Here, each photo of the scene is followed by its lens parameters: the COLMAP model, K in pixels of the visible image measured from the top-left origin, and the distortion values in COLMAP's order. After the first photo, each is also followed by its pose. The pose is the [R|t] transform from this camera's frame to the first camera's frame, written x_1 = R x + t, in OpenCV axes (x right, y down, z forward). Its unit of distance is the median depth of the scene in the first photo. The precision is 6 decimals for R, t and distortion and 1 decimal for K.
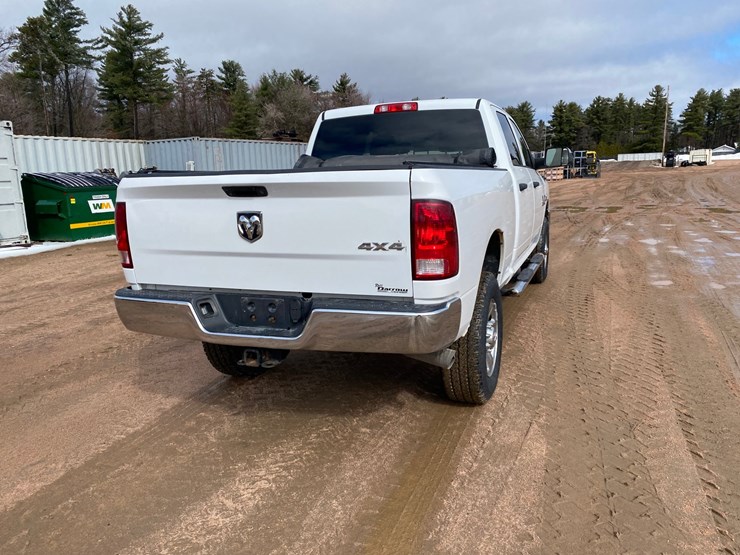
lens RADIAL K [[565.0, 0, 377.4], [0, 565.0, 281.1], [0, 0, 1]] dist [0.030282, -0.025527]
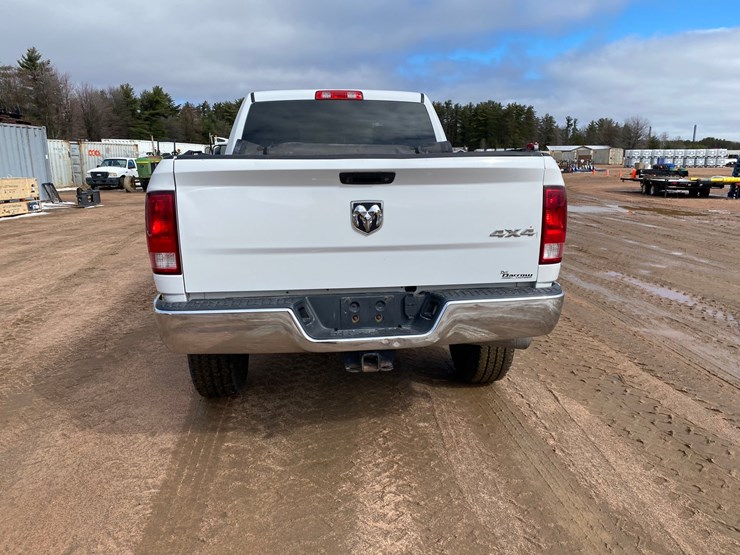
lens RADIAL K [[565.0, 0, 377.4], [0, 565.0, 281.1], [0, 0, 1]] dist [0.030282, -0.025527]
pose [[0.887210, -0.071419, 0.455804, -0.366941], [0.068386, 0.997390, 0.023169, -0.008635], [-0.456269, 0.010615, 0.889779, 0.114149]]
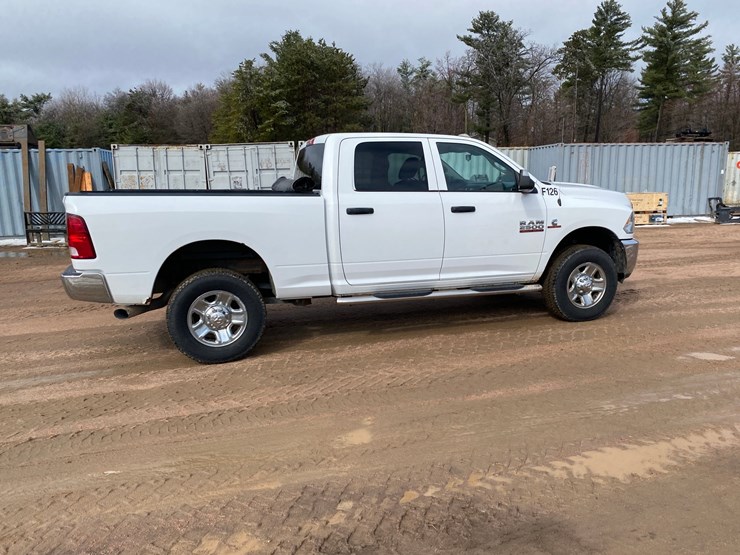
lens RADIAL K [[564.4, 0, 379.2], [0, 564.4, 285.6], [0, 0, 1]] dist [0.021885, -0.011134]
pose [[0.632683, 0.164553, -0.756726, 1.126440], [-0.154528, 0.984338, 0.084850, -0.119272], [0.758837, 0.063252, 0.648202, 0.313321]]
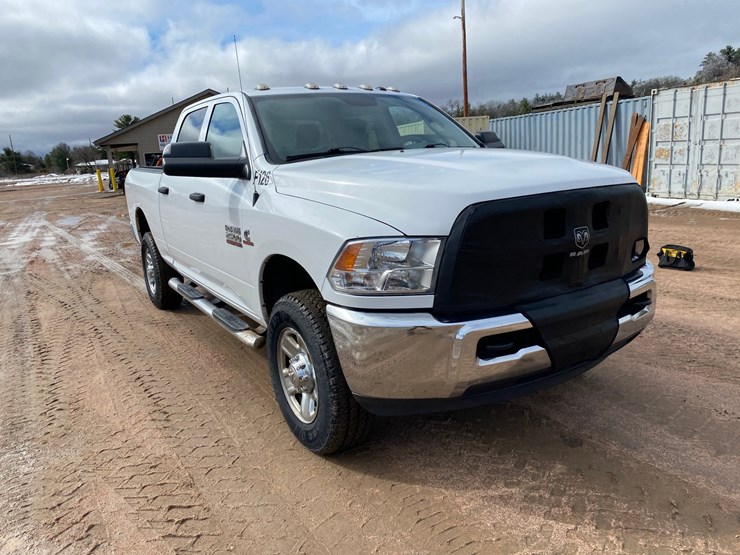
lens RADIAL K [[564.8, 0, 376.4], [0, 564.8, 269.3], [0, 0, 1]] dist [0.040803, -0.038672]
pose [[-0.593510, 0.226314, -0.772352, 0.851765], [-0.082037, 0.937640, 0.337788, -0.409665], [0.800634, 0.263842, -0.537933, 1.883785]]
